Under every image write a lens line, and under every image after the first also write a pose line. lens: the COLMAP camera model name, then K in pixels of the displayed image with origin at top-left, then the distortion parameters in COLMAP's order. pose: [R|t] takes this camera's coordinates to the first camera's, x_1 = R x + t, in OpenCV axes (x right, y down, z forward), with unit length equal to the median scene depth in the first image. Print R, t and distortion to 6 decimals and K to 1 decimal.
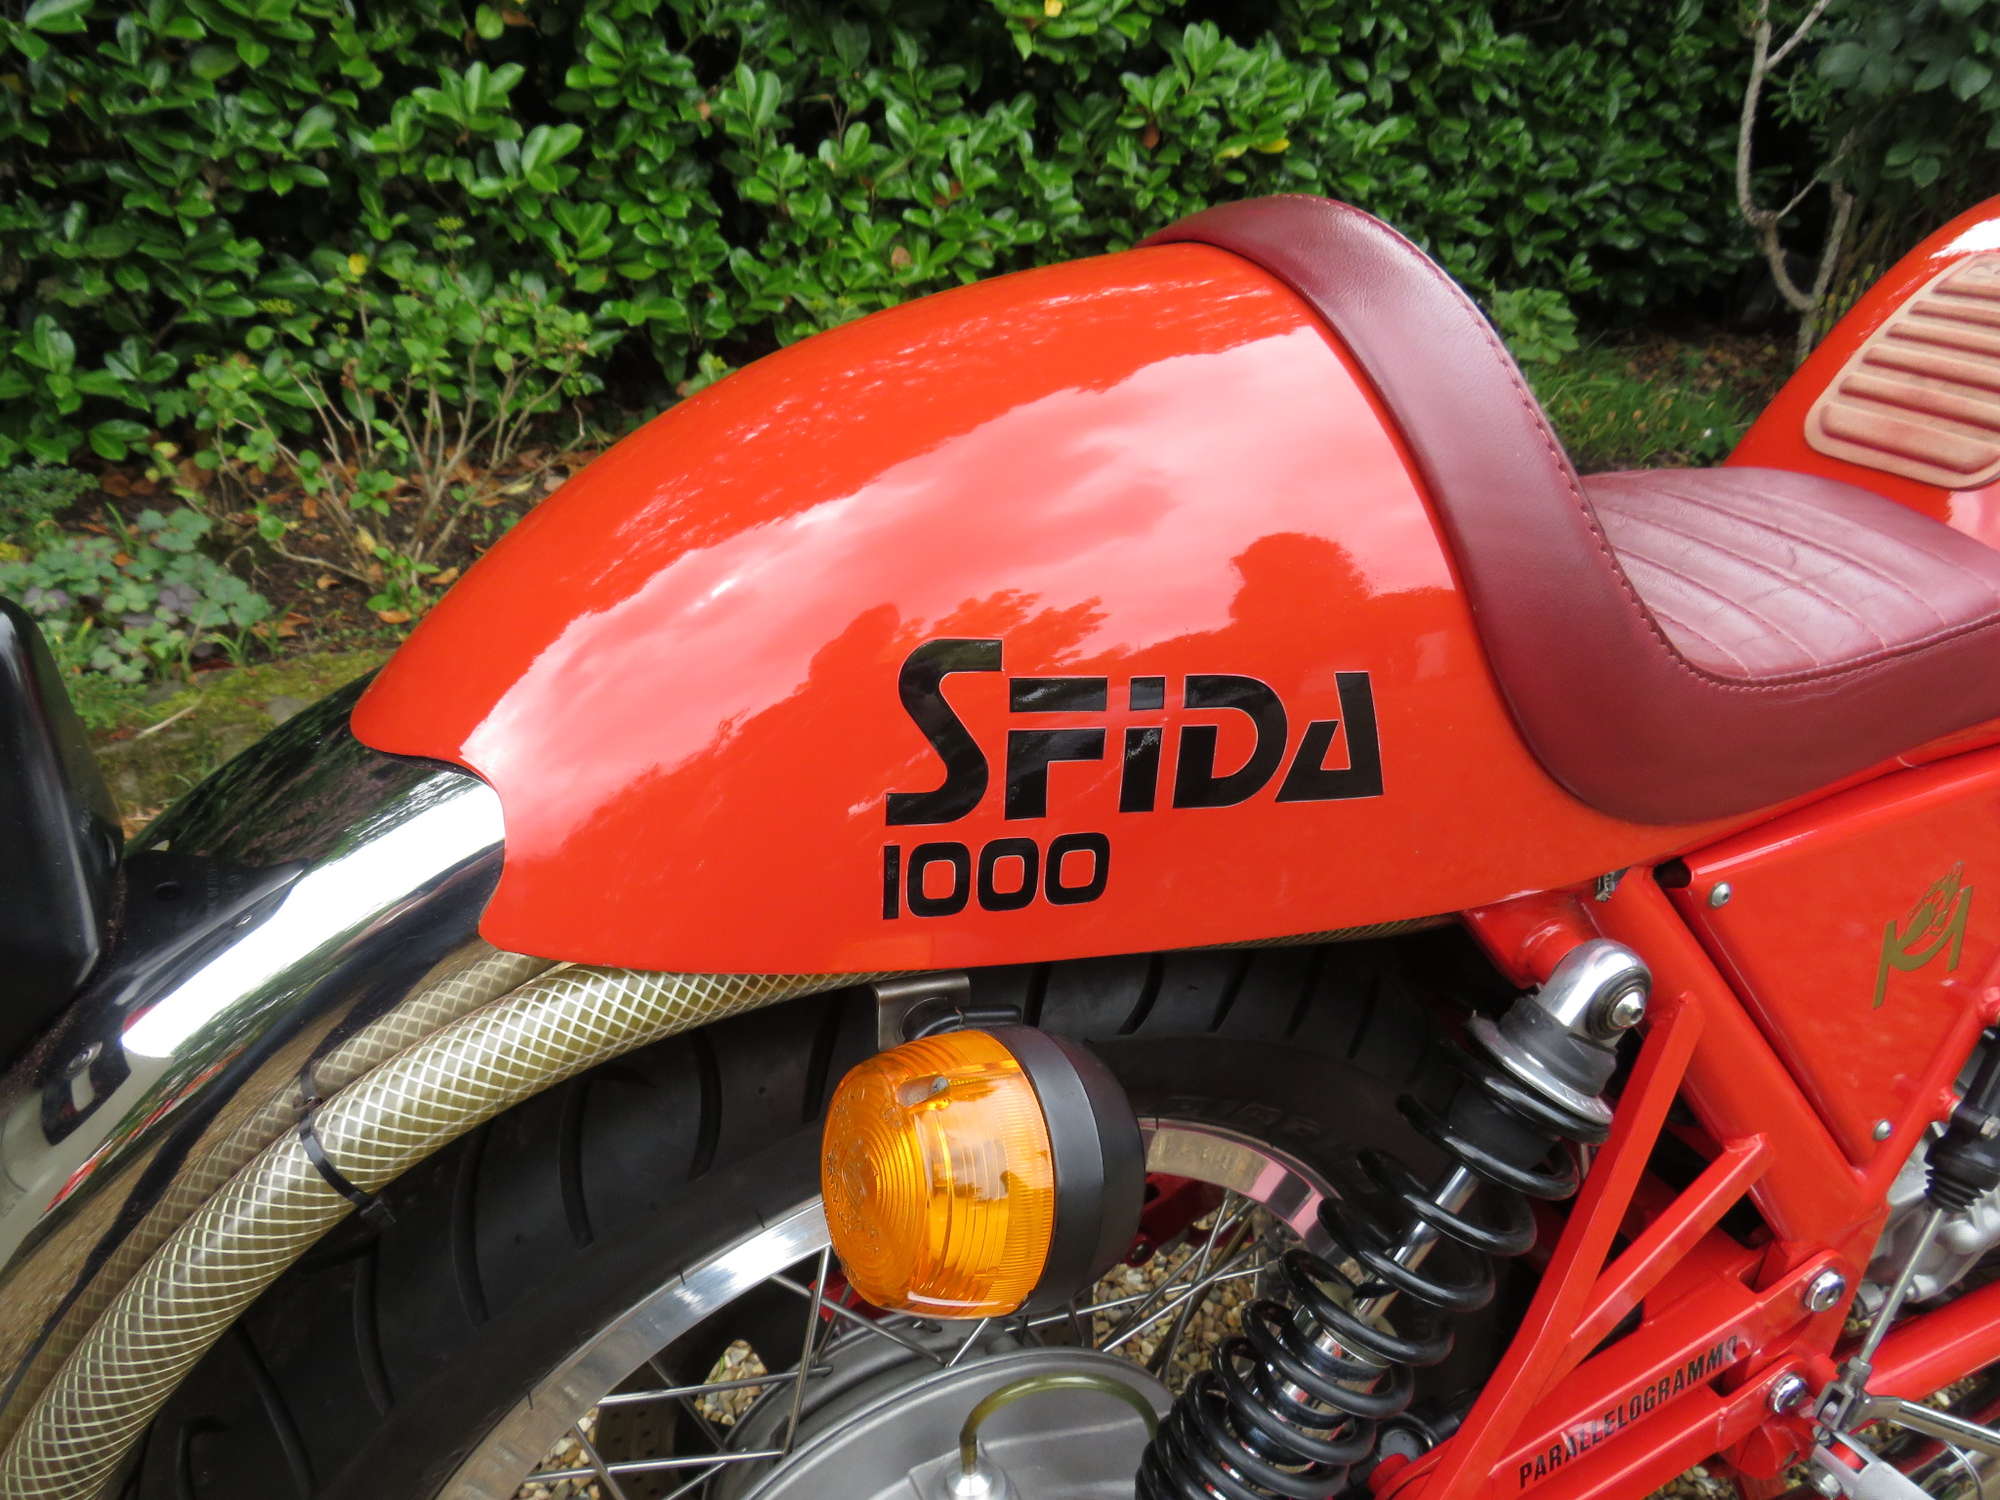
lens RADIAL K [[1413.4, 0, 991.7], [0, 1413.4, 738.8], [0, 0, 1]] dist [-0.040035, 0.014056]
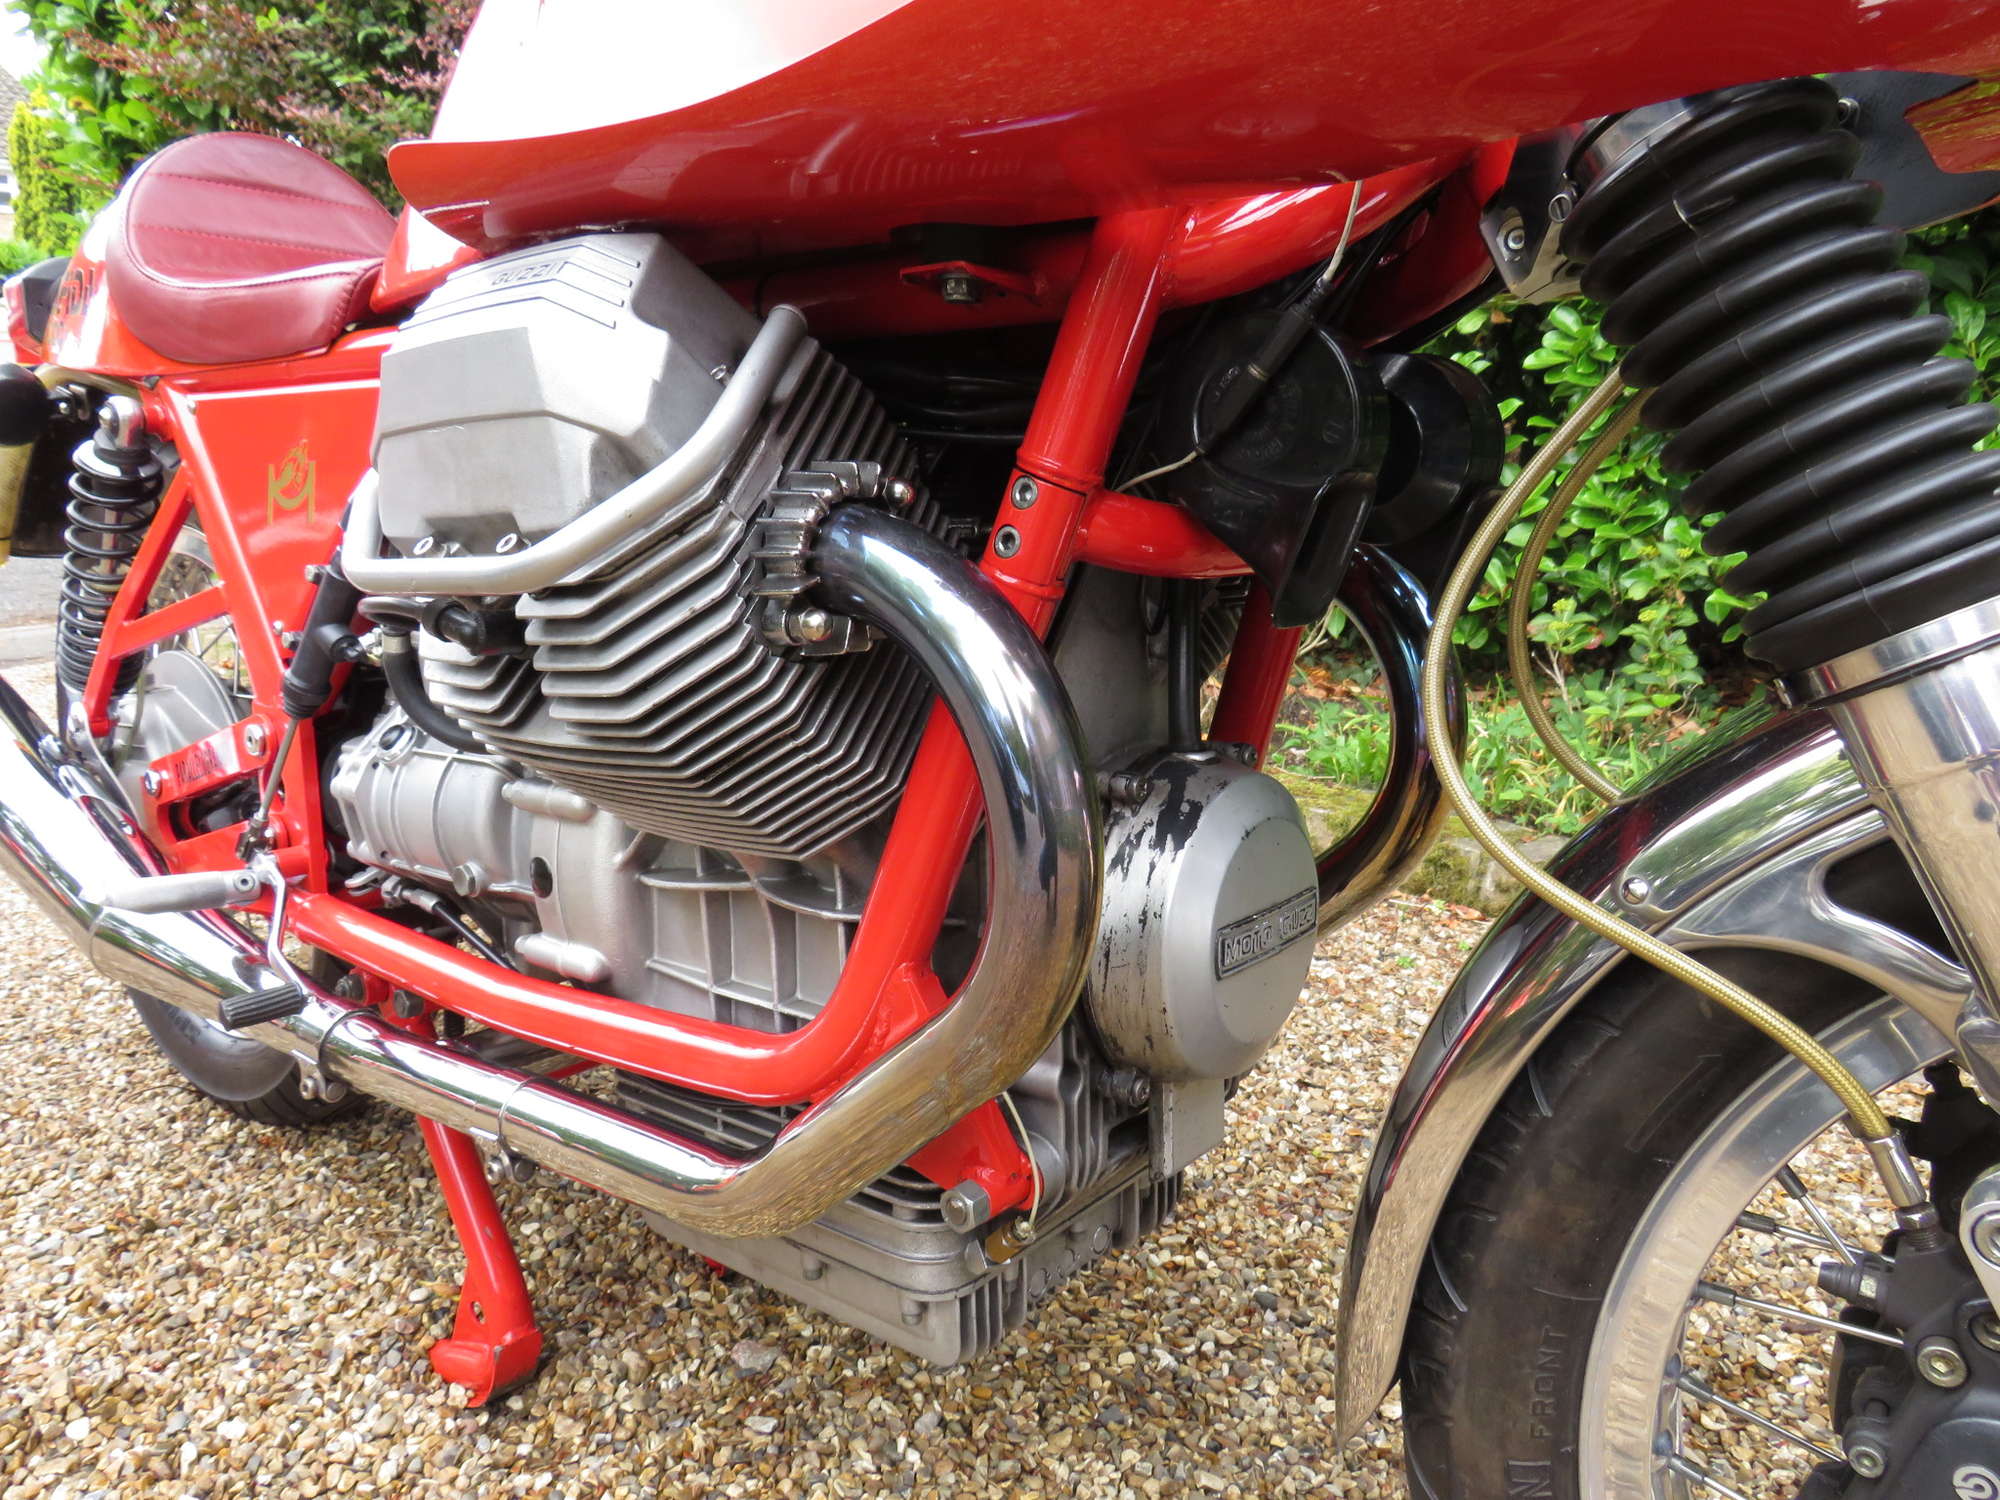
lens RADIAL K [[1407.6, 0, 1000.3], [0, 1407.6, 751.2], [0, 0, 1]] dist [-0.036899, 0.014649]
pose [[0.437673, 0.144871, -0.887387, 0.520197], [-0.390617, 0.919570, -0.042533, 0.035339], [0.809853, 0.365244, 0.459060, 0.219731]]
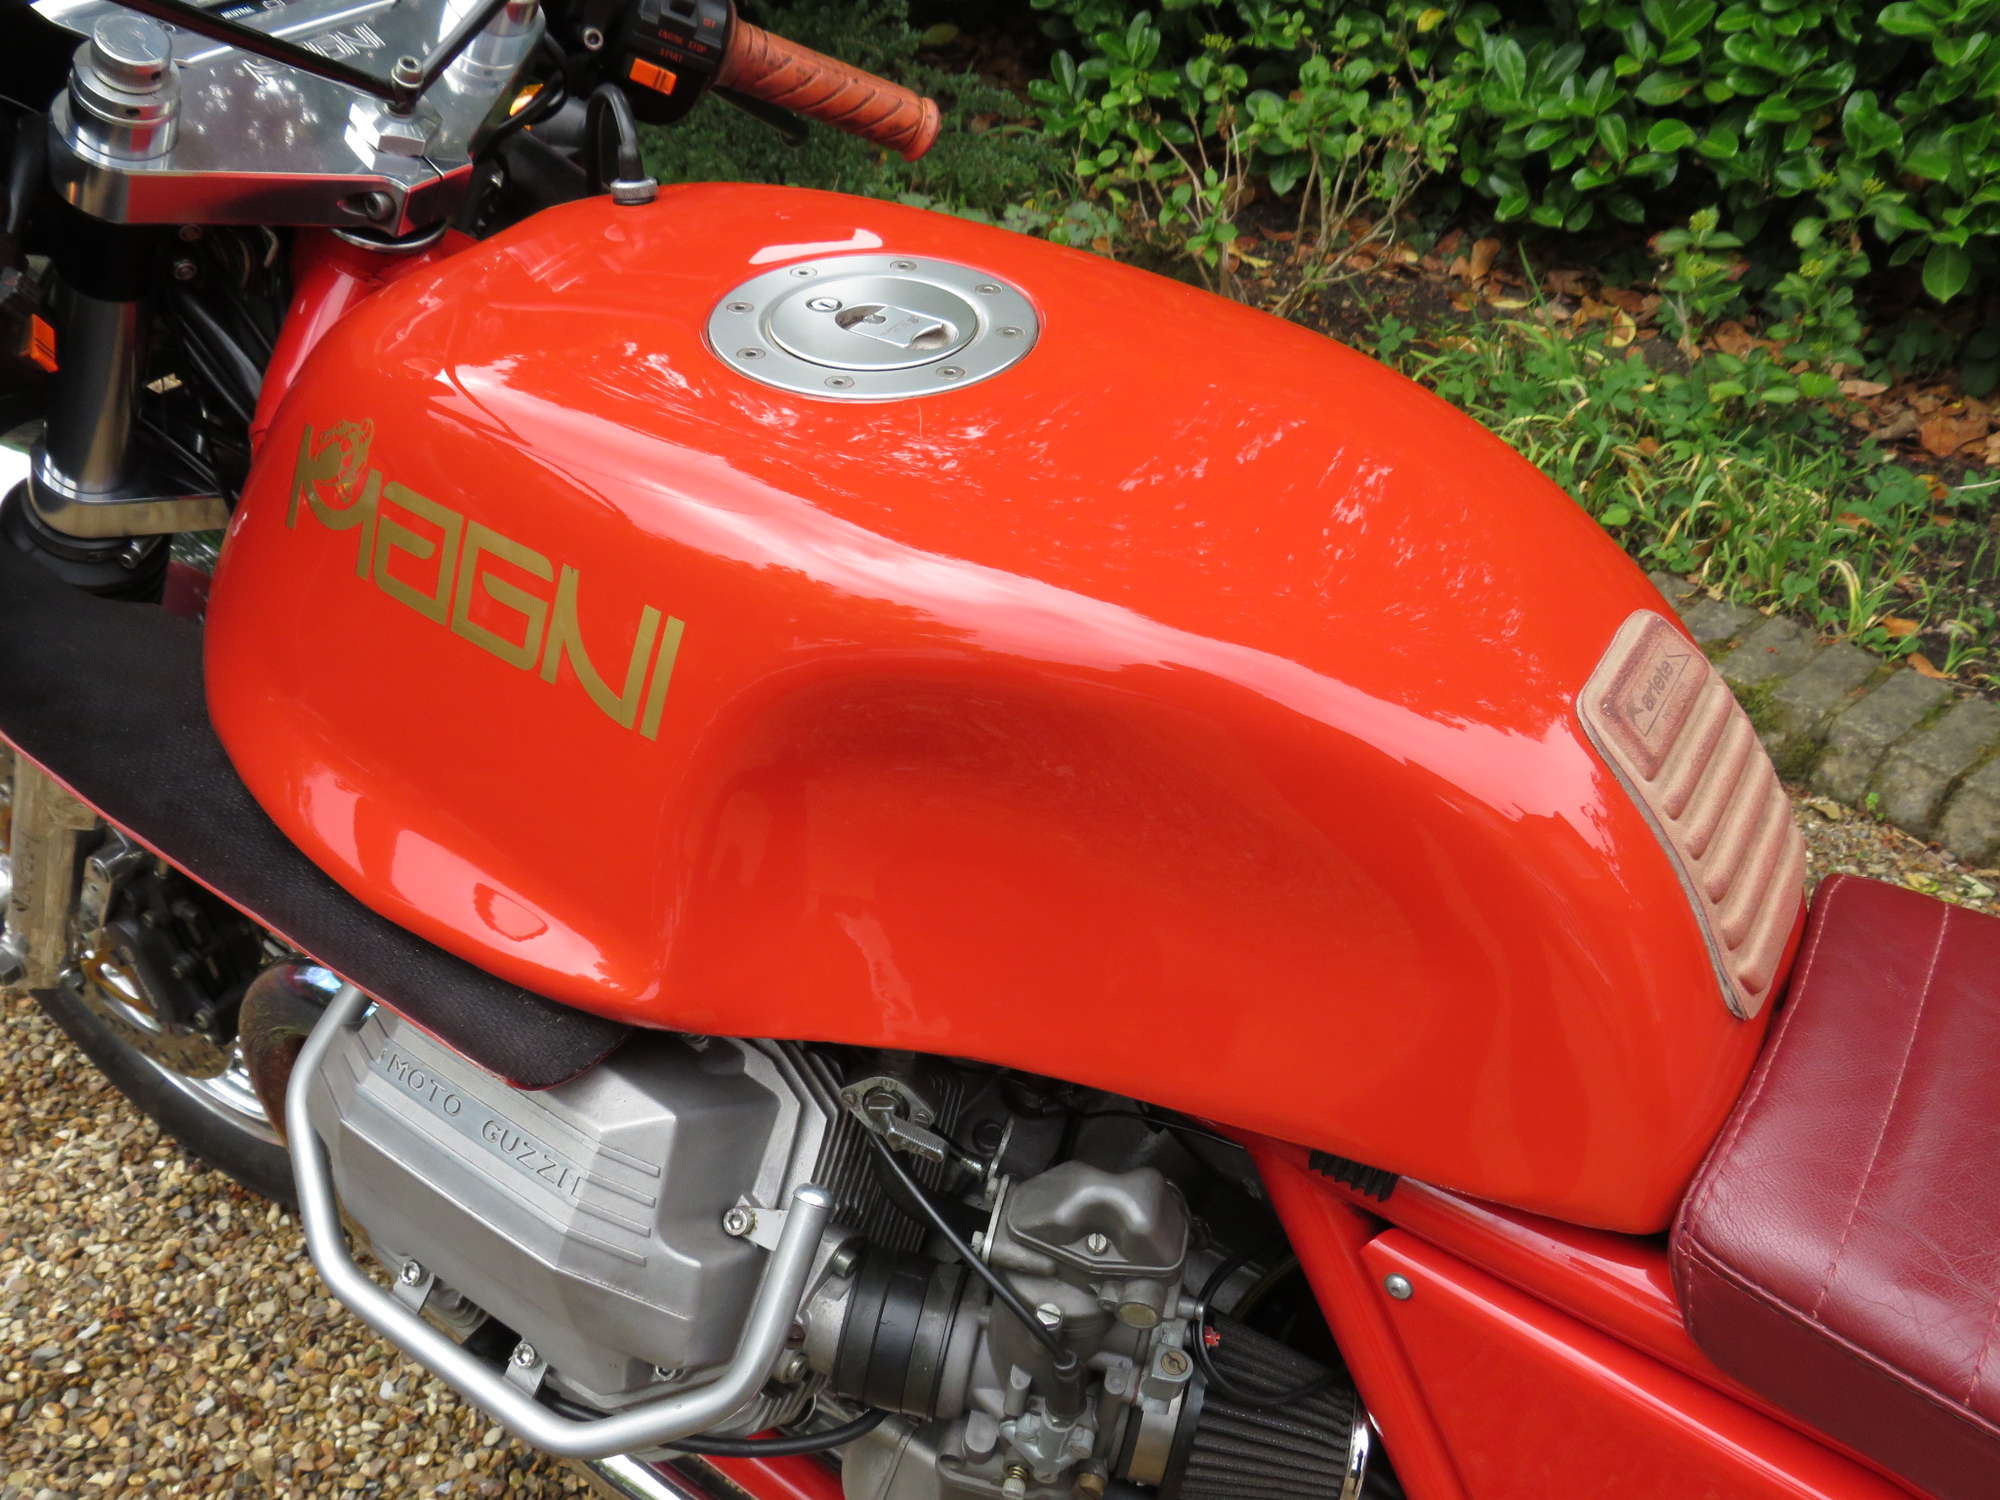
lens RADIAL K [[1798.9, 0, 993.5], [0, 1798.9, 751.8], [0, 0, 1]] dist [-0.065432, 0.041765]
pose [[0.501720, 0.463362, -0.730460, 0.449314], [-0.406304, 0.871721, 0.273898, -0.110157], [0.763671, 0.159369, 0.625626, 0.106063]]
